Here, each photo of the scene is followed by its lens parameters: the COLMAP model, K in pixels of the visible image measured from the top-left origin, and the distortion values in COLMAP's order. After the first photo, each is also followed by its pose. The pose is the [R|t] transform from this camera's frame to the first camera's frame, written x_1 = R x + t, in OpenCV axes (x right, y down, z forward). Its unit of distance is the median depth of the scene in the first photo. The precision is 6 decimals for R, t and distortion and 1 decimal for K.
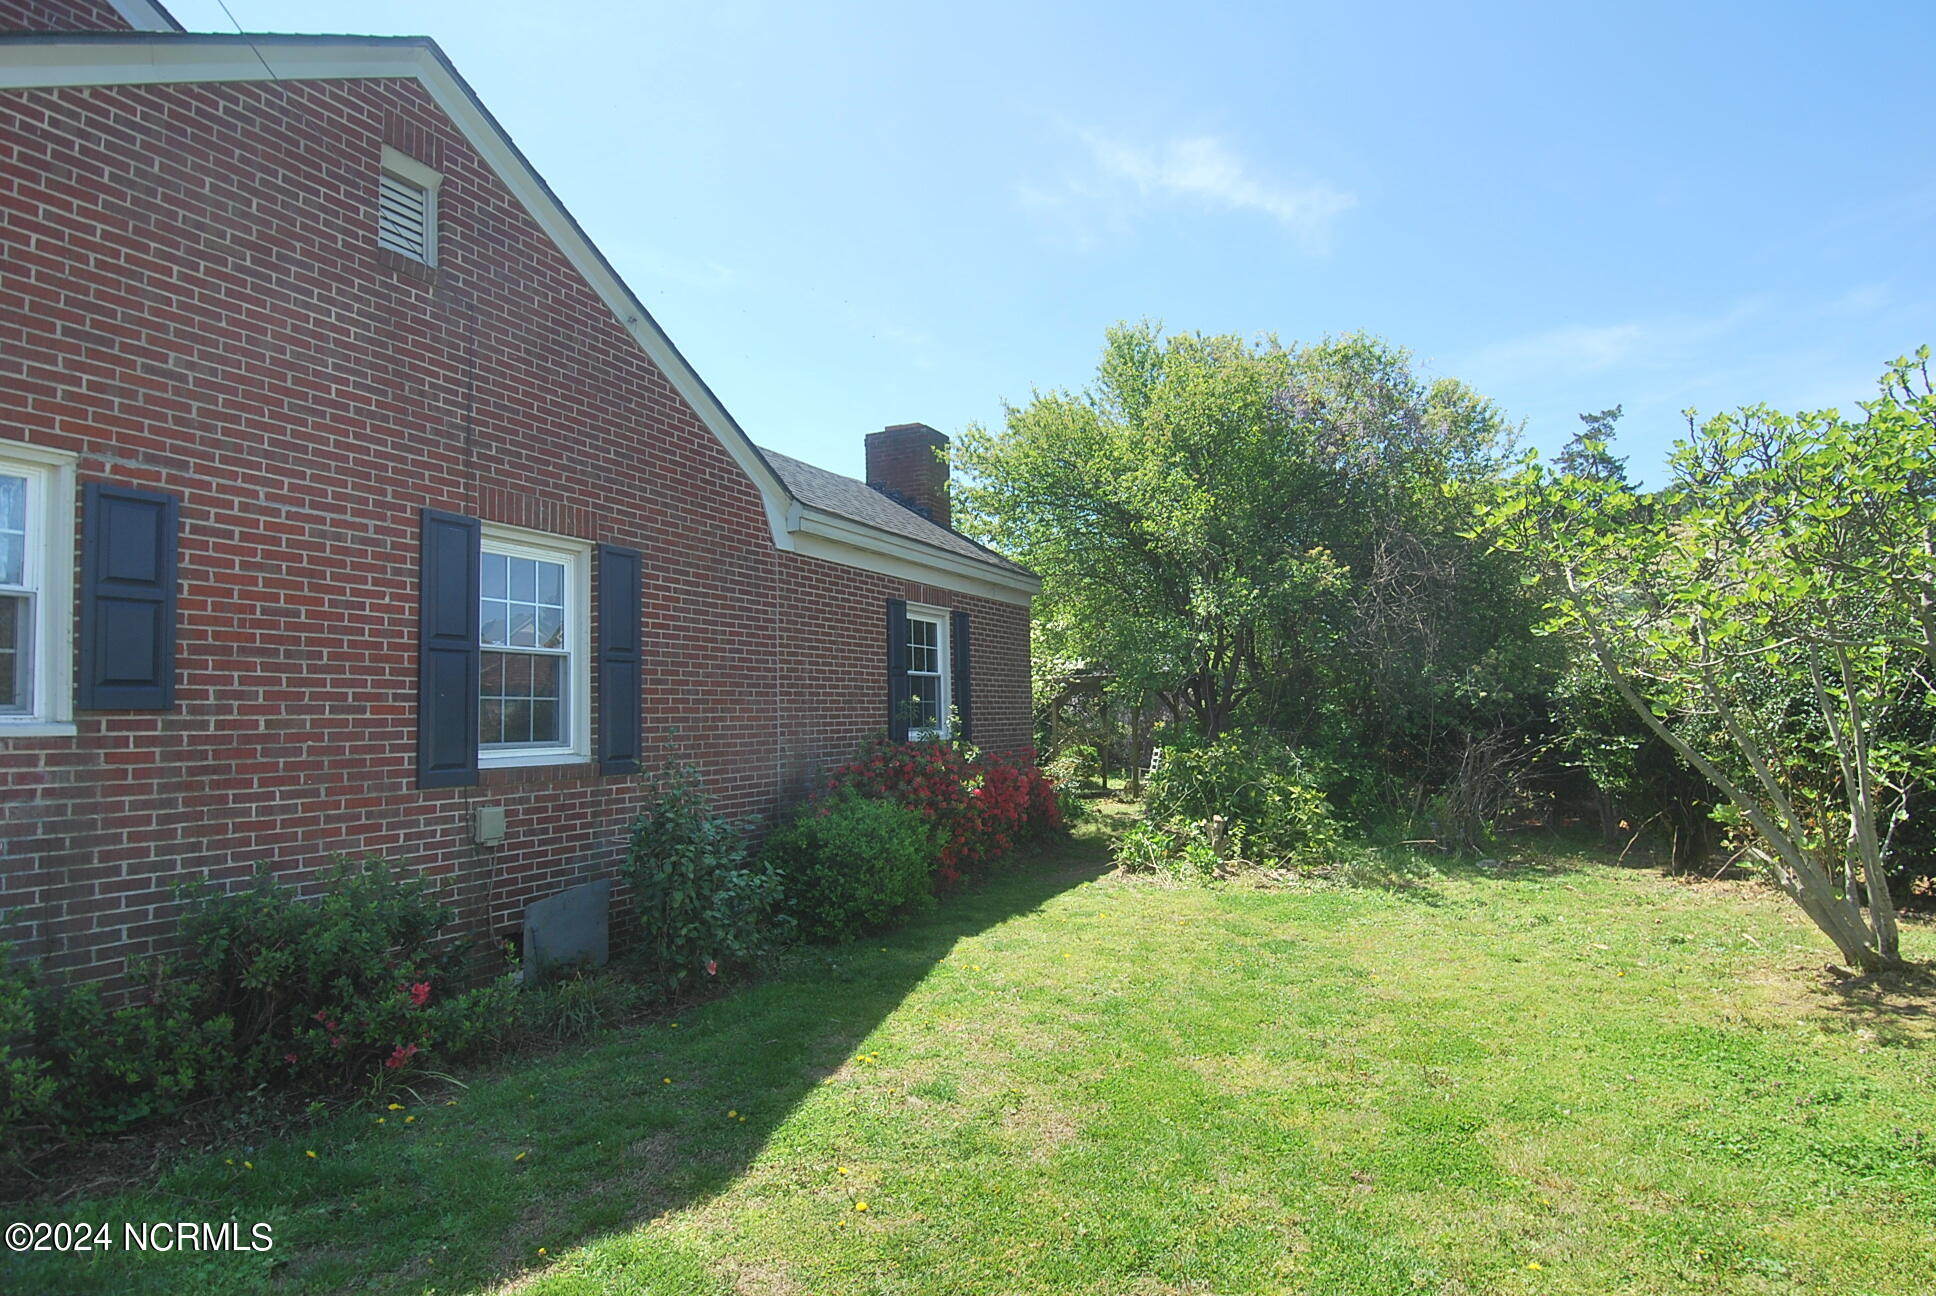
lens RADIAL K [[1046.0, 0, 1032.6], [0, 1046.0, 655.1], [0, 0, 1]] dist [0.050366, -0.055758]
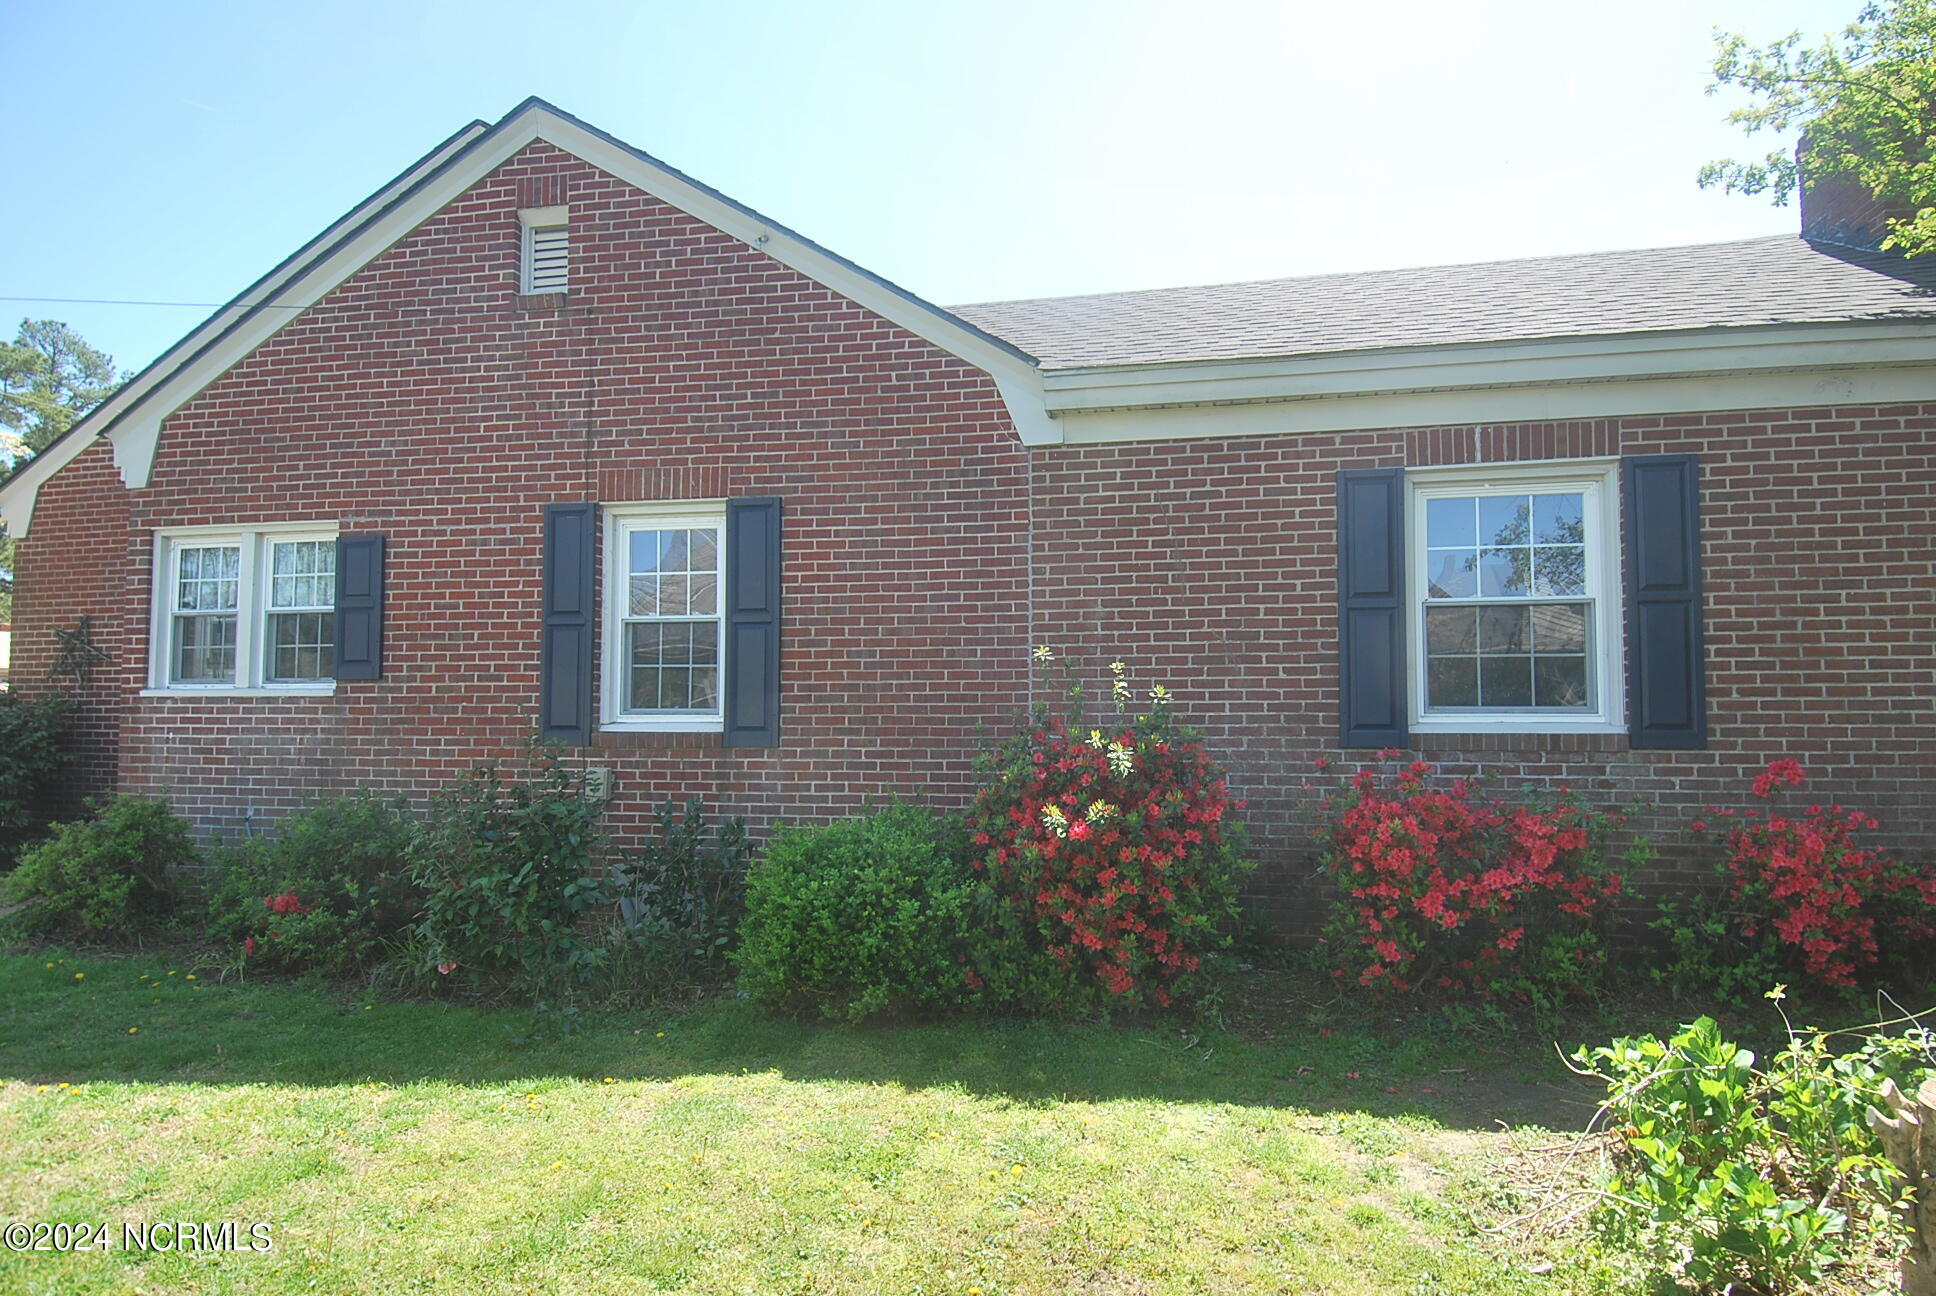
lens RADIAL K [[1033.5, 0, 1038.1], [0, 1033.5, 651.2], [0, 0, 1]] dist [0.052348, -0.057121]
pose [[0.206956, -0.021574, -0.978112, 0.652477], [0.058932, 0.998216, -0.009549, 0.064578], [0.976574, -0.055666, 0.207859, 1.277887]]
